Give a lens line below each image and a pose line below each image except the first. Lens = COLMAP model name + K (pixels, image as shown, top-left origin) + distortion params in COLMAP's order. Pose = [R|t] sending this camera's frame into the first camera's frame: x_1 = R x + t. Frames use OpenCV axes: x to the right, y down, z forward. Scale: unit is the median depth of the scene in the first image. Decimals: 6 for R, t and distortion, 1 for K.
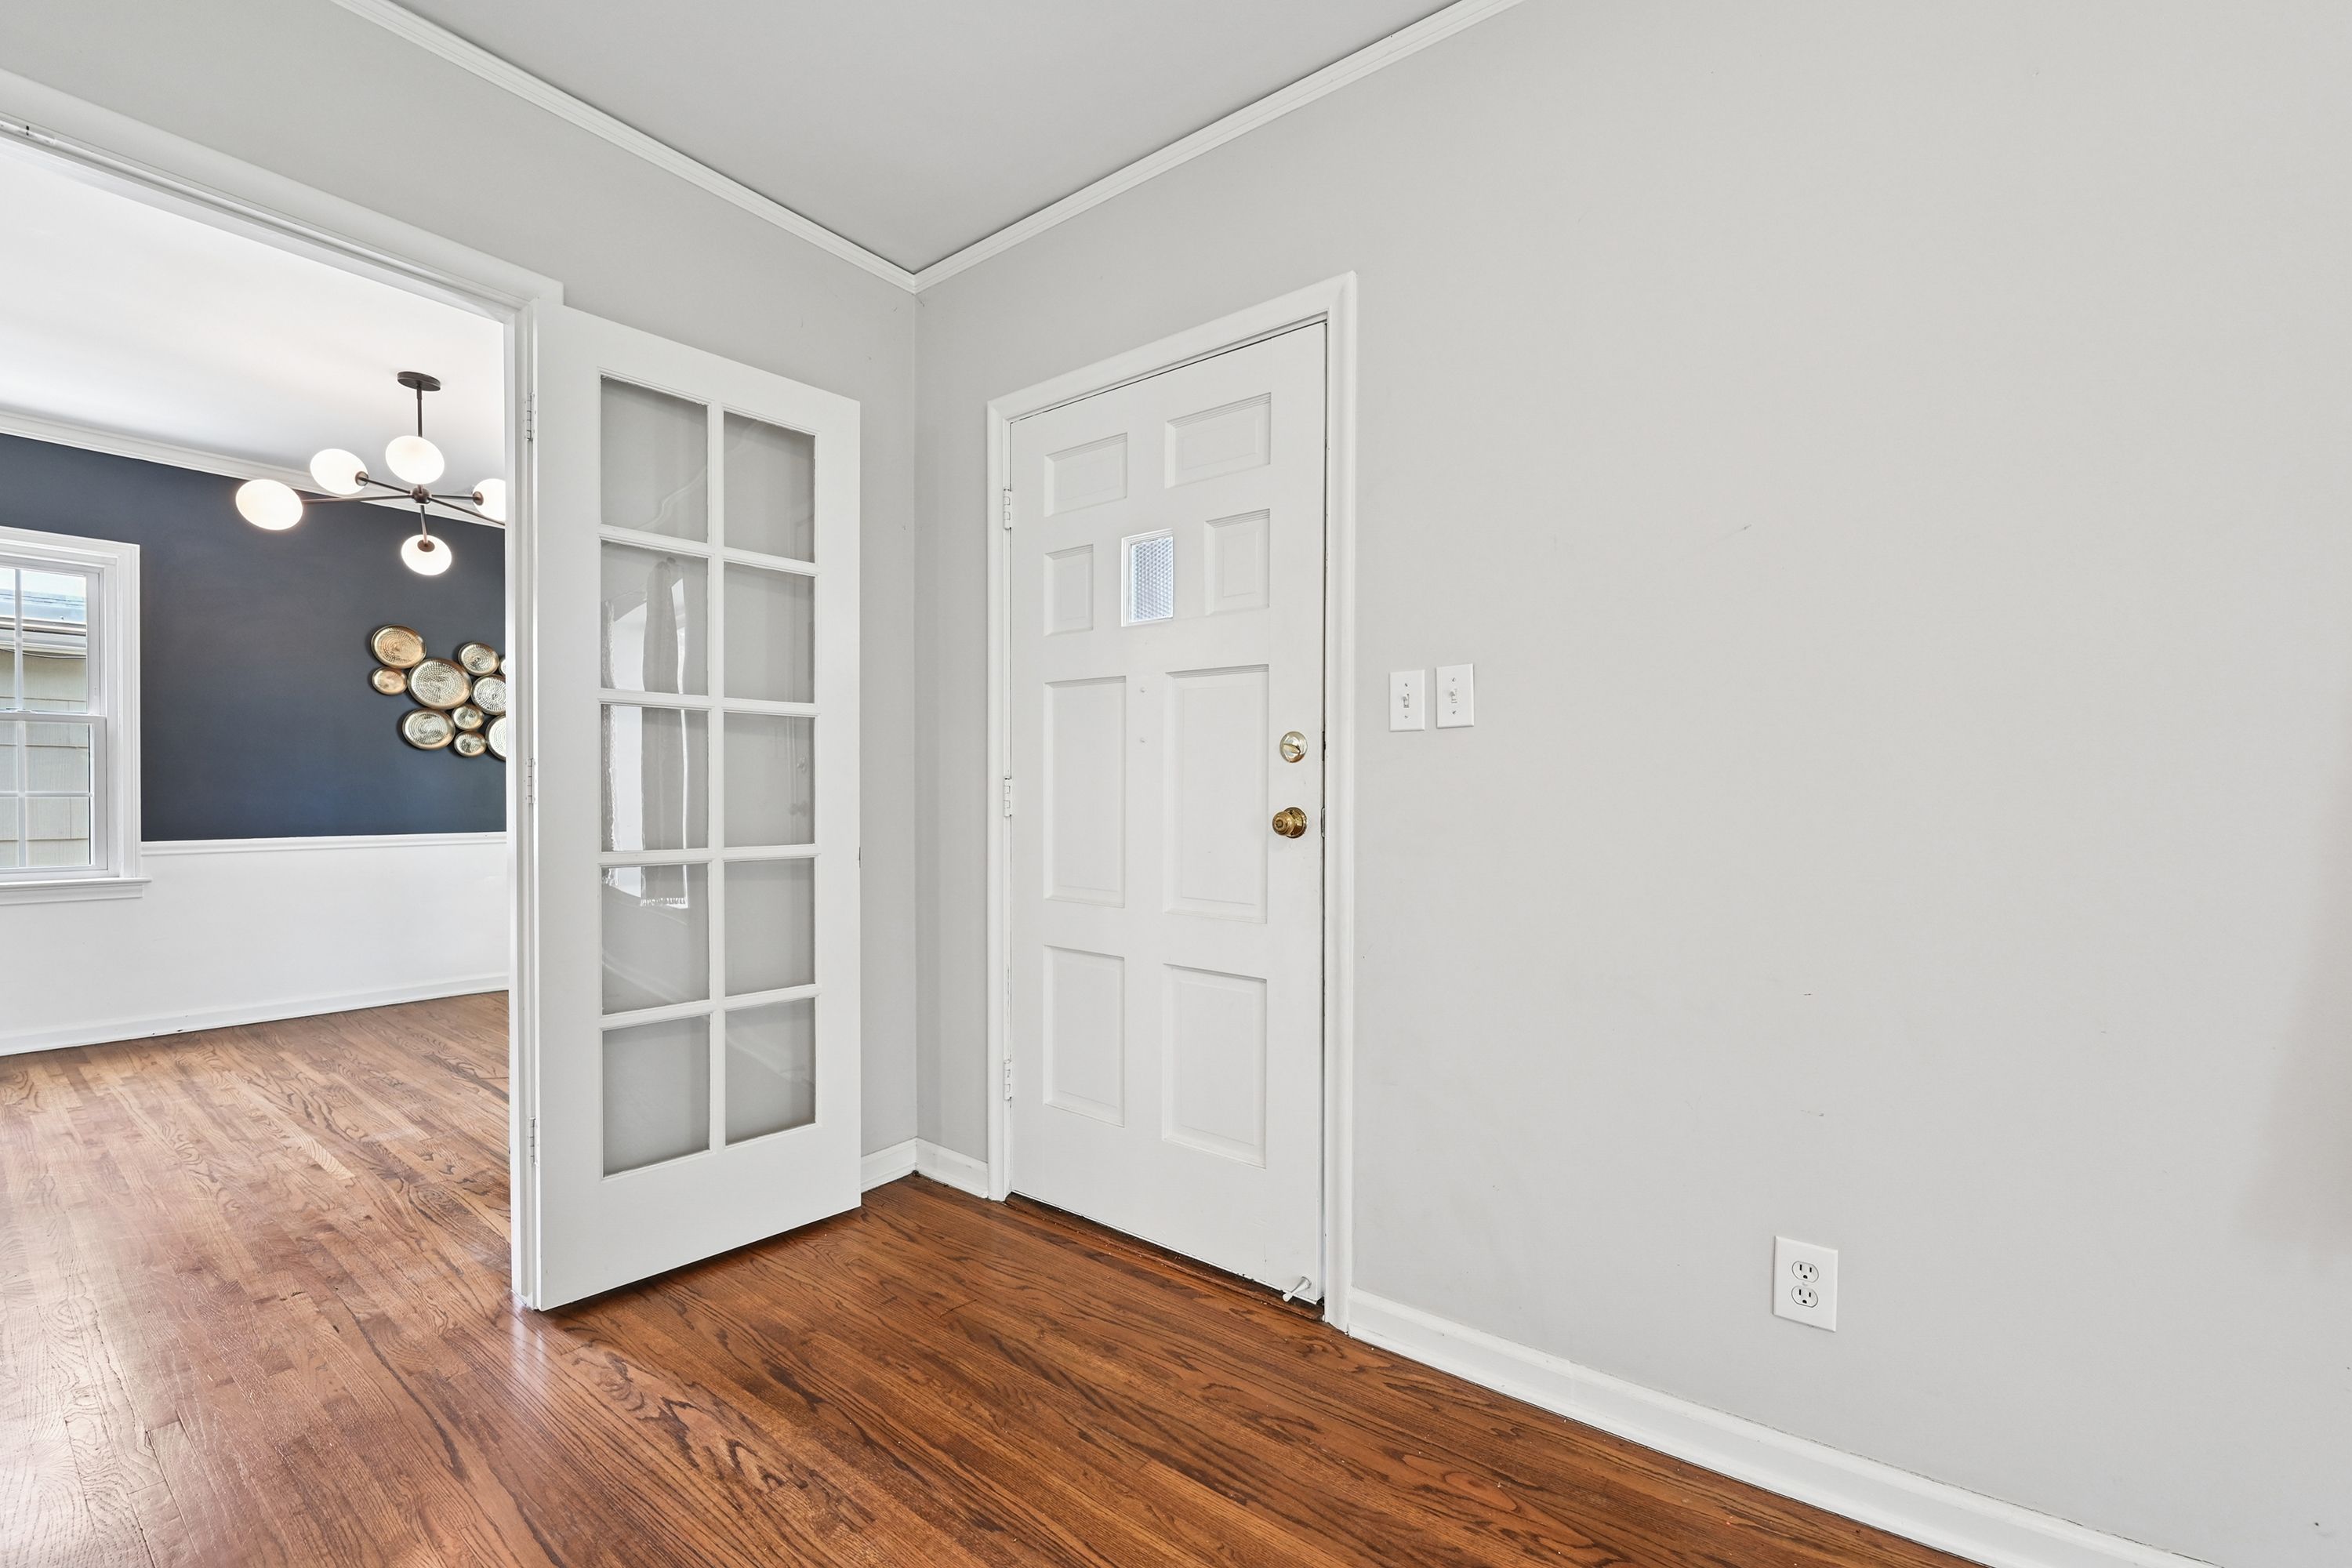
lens RADIAL K [[971.0, 0, 1224.8], [0, 971.0, 797.0], [0, 0, 1]] dist [-0.002425, -0.000078]
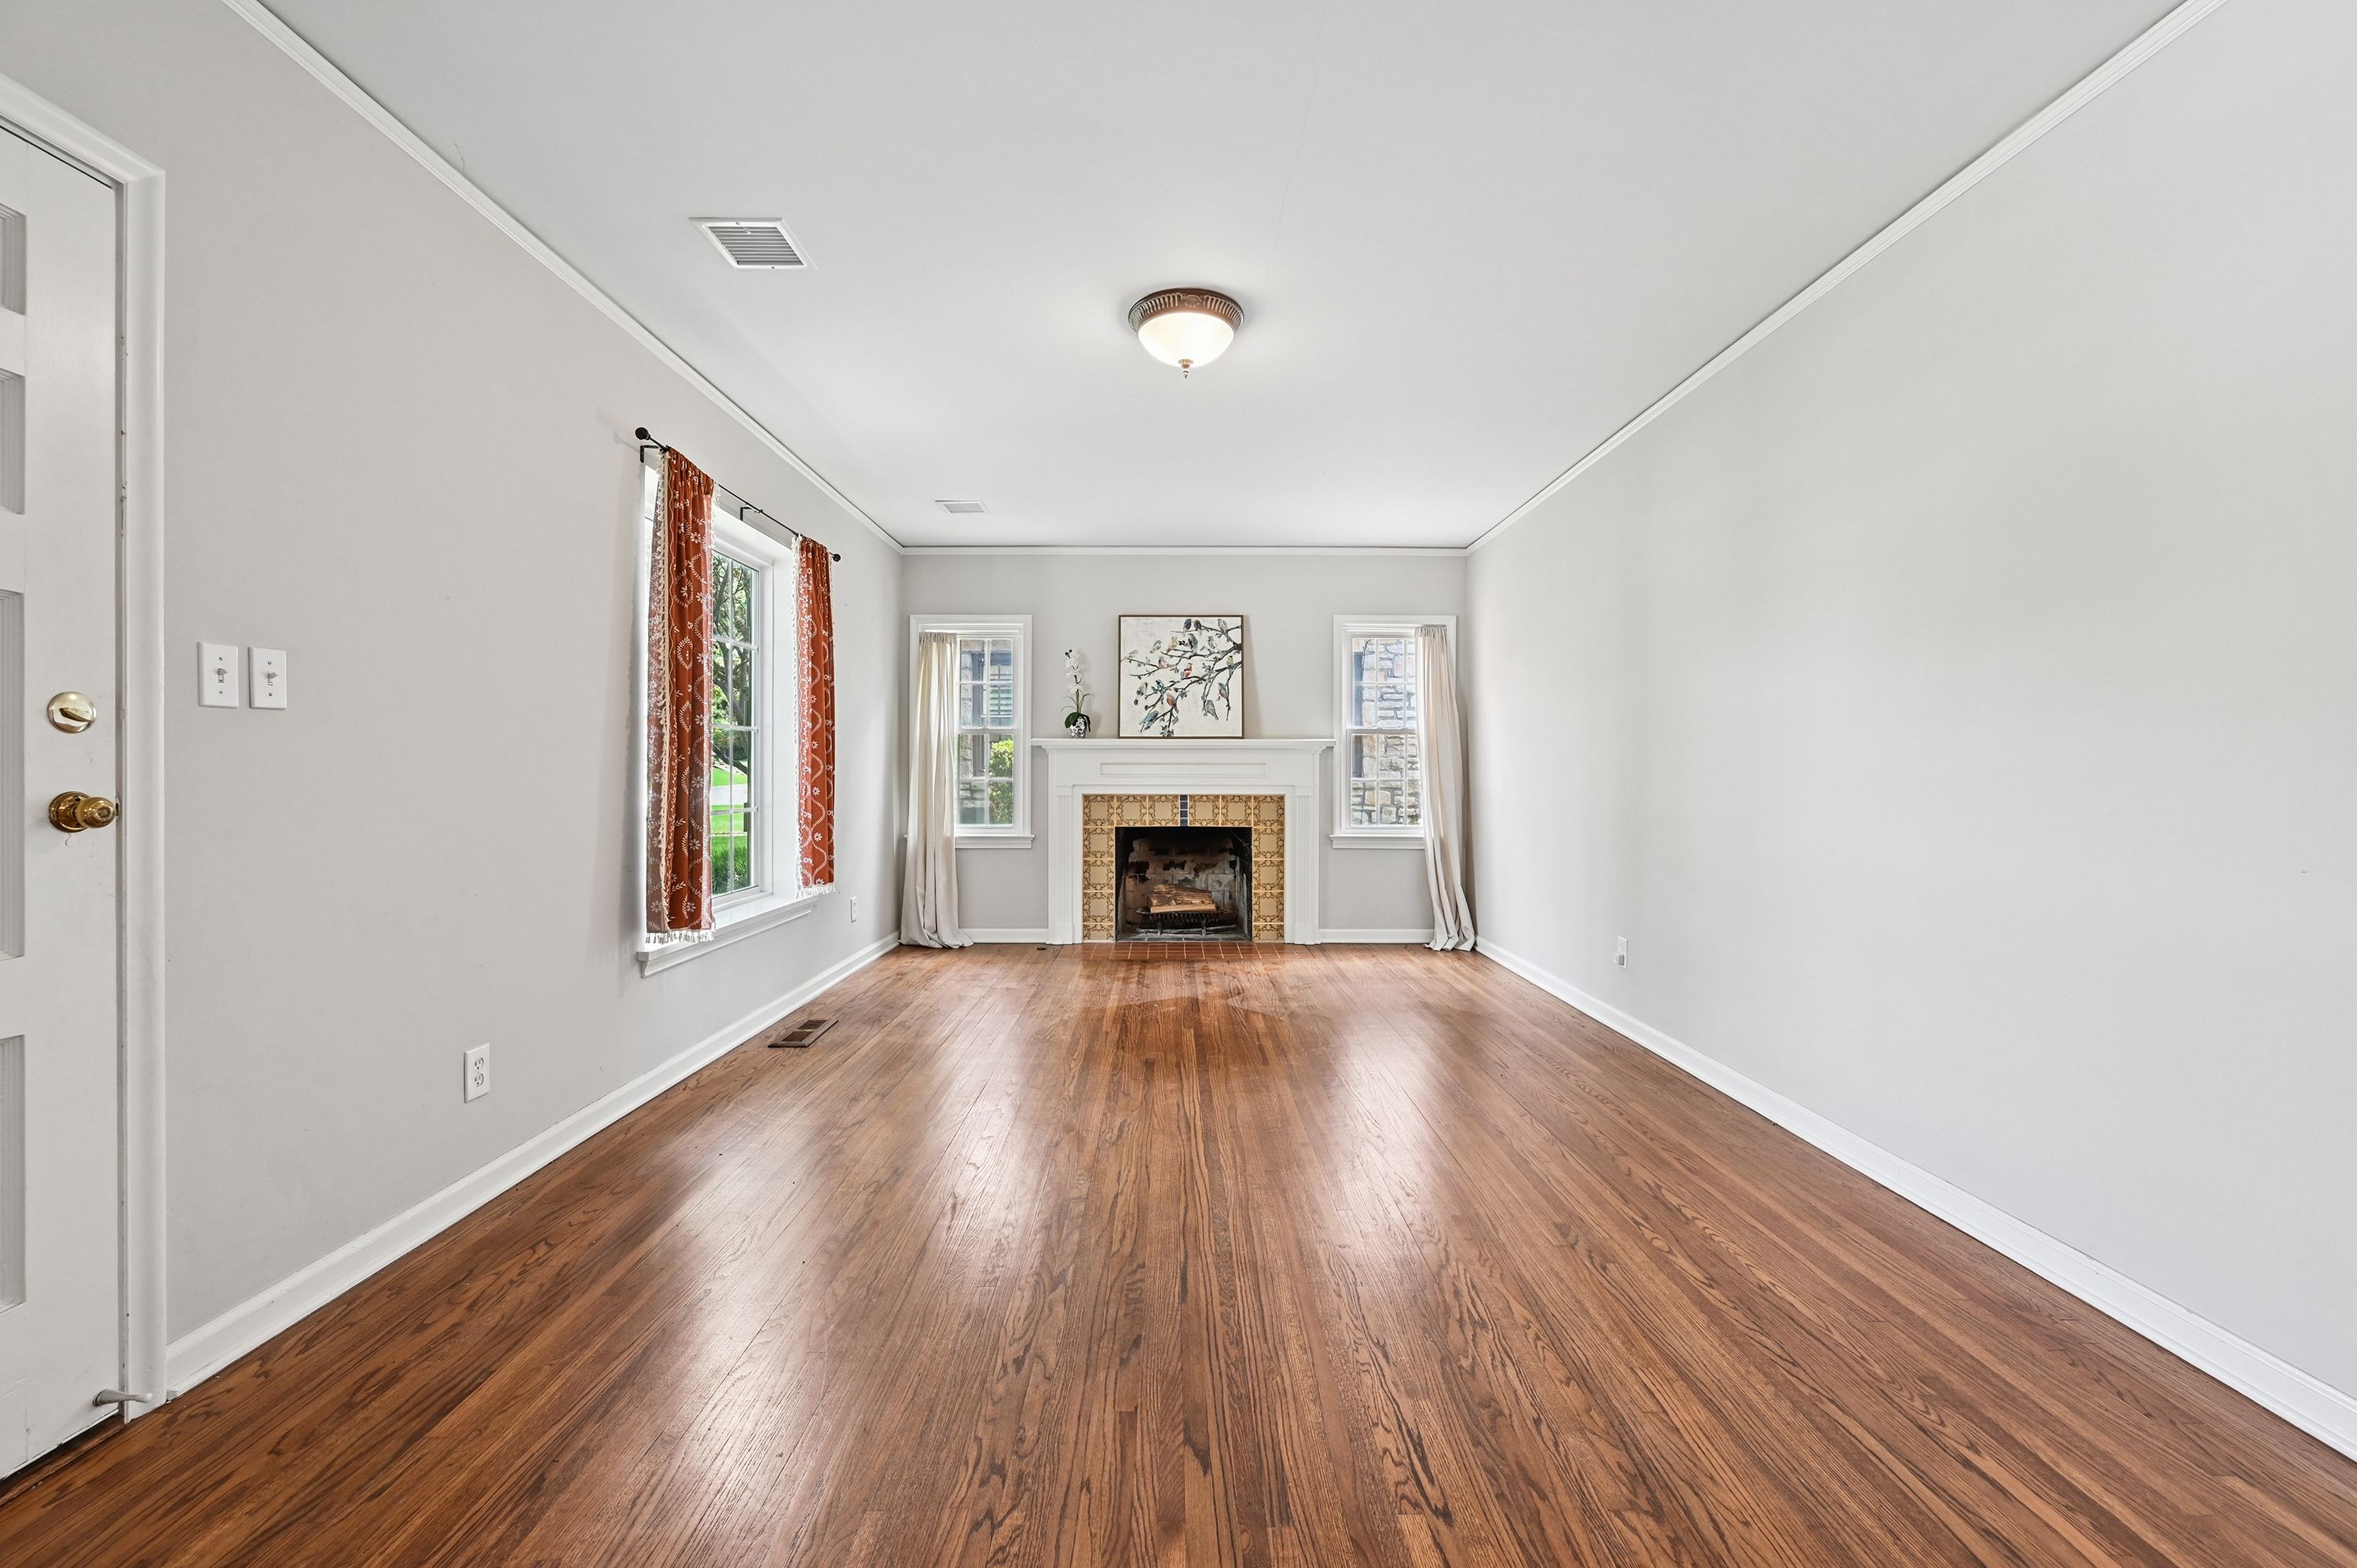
lens RADIAL K [[924.7, 0, 1187.5], [0, 924.7, 771.1], [0, 0, 1]] dist [-0.003226, -0.000179]
pose [[-0.596321, -0.000486, 0.802746, -0.788251], [0.006131, 0.999968, 0.005160, -0.002892], [-0.802722, 0.007999, -0.596299, 0.559825]]
